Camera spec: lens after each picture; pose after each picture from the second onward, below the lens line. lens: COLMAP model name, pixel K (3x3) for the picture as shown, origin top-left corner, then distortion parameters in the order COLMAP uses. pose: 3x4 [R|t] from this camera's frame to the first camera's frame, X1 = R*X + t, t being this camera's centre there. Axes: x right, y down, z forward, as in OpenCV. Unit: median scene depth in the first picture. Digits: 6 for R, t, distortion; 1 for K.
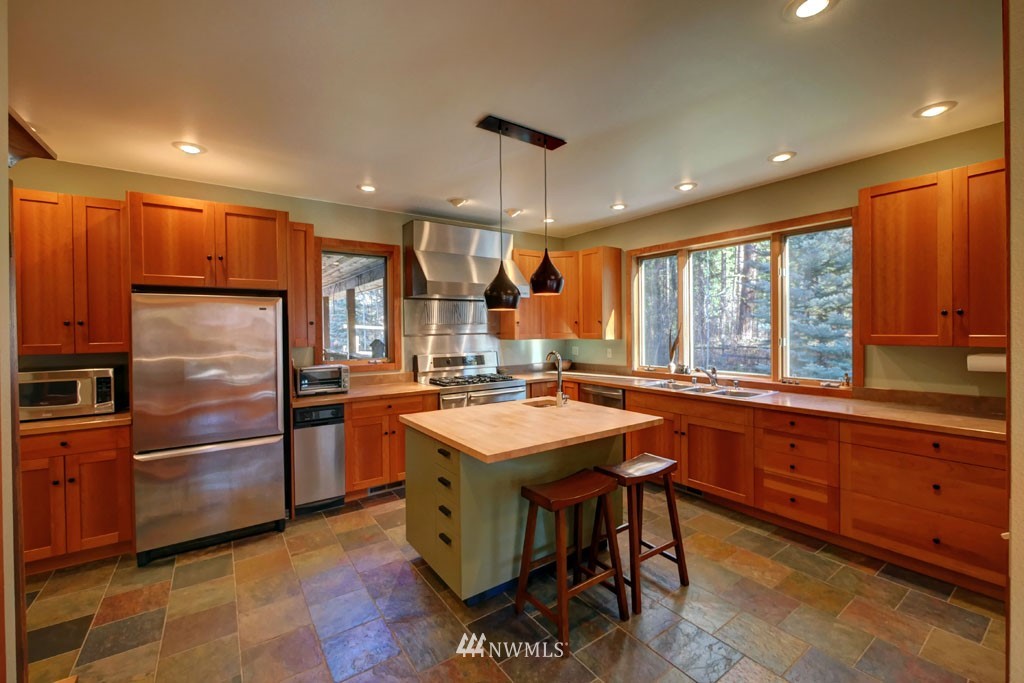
lens RADIAL K [[422.2, 0, 509.1], [0, 422.2, 333.9], [0, 0, 1]] dist [-0.003322, -0.000615]
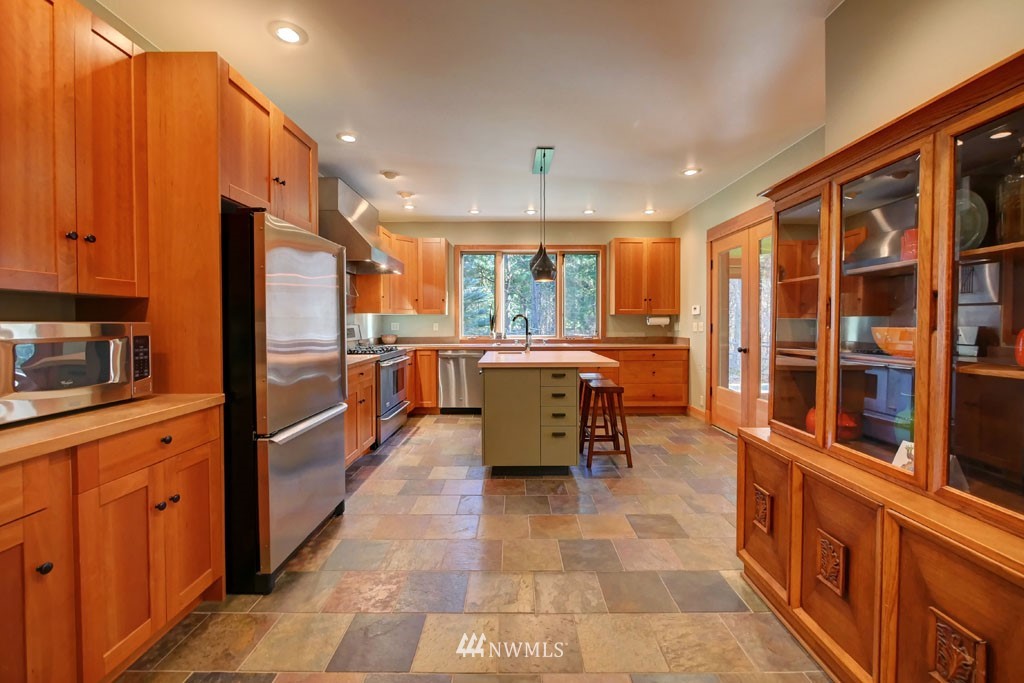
lens RADIAL K [[422.2, 0, 510.6], [0, 422.2, 334.4], [0, 0, 1]] dist [-0.003322, -0.000615]
pose [[0.579675, -0.013473, 0.814736, -1.142728], [0.003918, 0.999898, 0.013748, 0.093213], [-0.814838, -0.004777, 0.579669, 0.228248]]
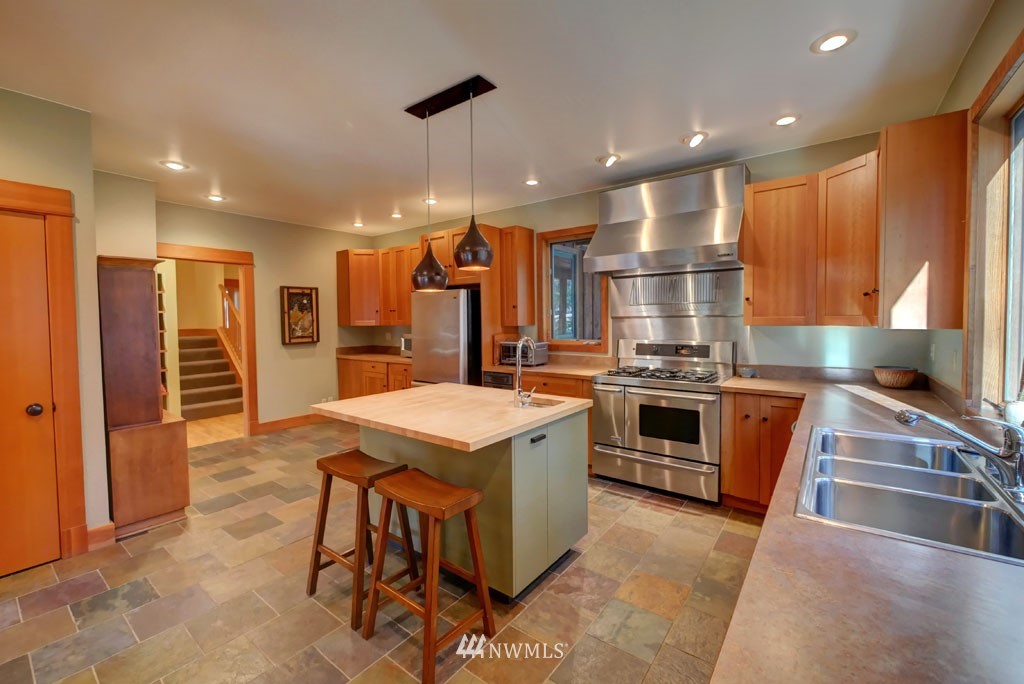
lens RADIAL K [[422.2, 0, 509.5], [0, 422.2, 336.0], [0, 0, 1]] dist [-0.003322, -0.000615]
pose [[0.300610, 0.044575, -0.952705, 0.946463], [-0.004363, 0.998961, 0.045363, 0.004077], [0.953737, -0.009480, 0.300492, 0.808588]]
